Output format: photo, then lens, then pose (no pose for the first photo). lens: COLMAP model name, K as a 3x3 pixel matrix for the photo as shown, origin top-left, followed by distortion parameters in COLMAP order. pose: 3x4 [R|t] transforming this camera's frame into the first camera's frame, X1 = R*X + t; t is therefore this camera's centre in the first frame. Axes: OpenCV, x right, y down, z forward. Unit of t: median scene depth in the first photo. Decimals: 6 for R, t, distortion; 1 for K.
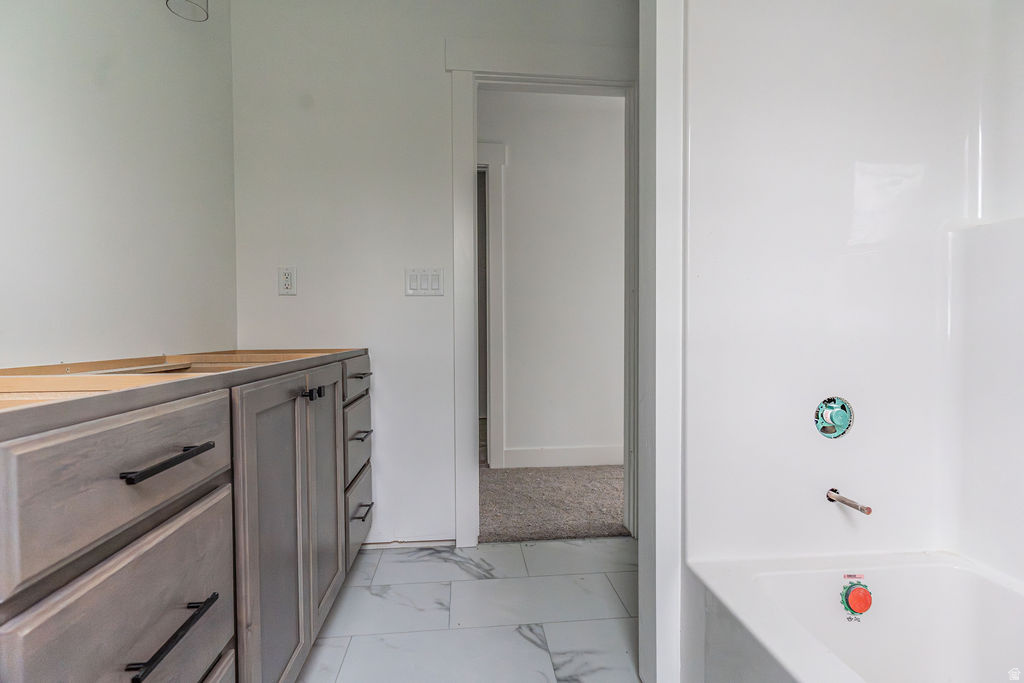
lens RADIAL K [[479.8, 0, 504.3], [0, 479.8, 341.2], [0, 0, 1]] dist [-0.001644, 0.000058]
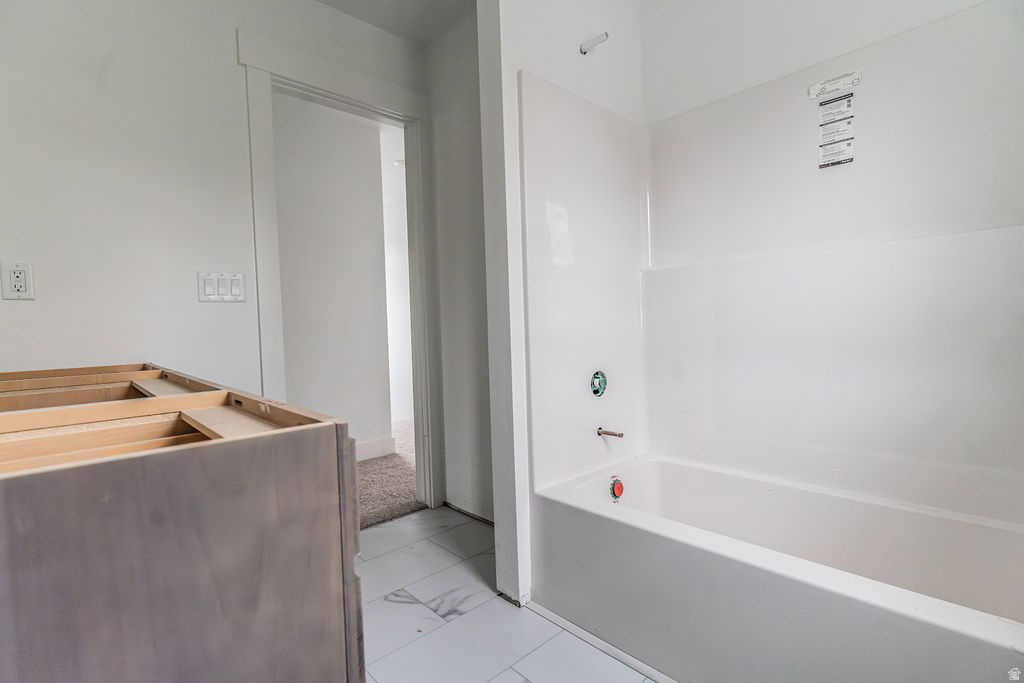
lens RADIAL K [[479.8, 0, 504.3], [0, 479.8, 341.2], [0, 0, 1]] dist [-0.001644, 0.000058]
pose [[0.801763, -0.039598, 0.596329, -0.441223], [0.039069, 0.999141, 0.013817, -0.016600], [-0.596364, 0.012220, 0.802621, -0.096562]]
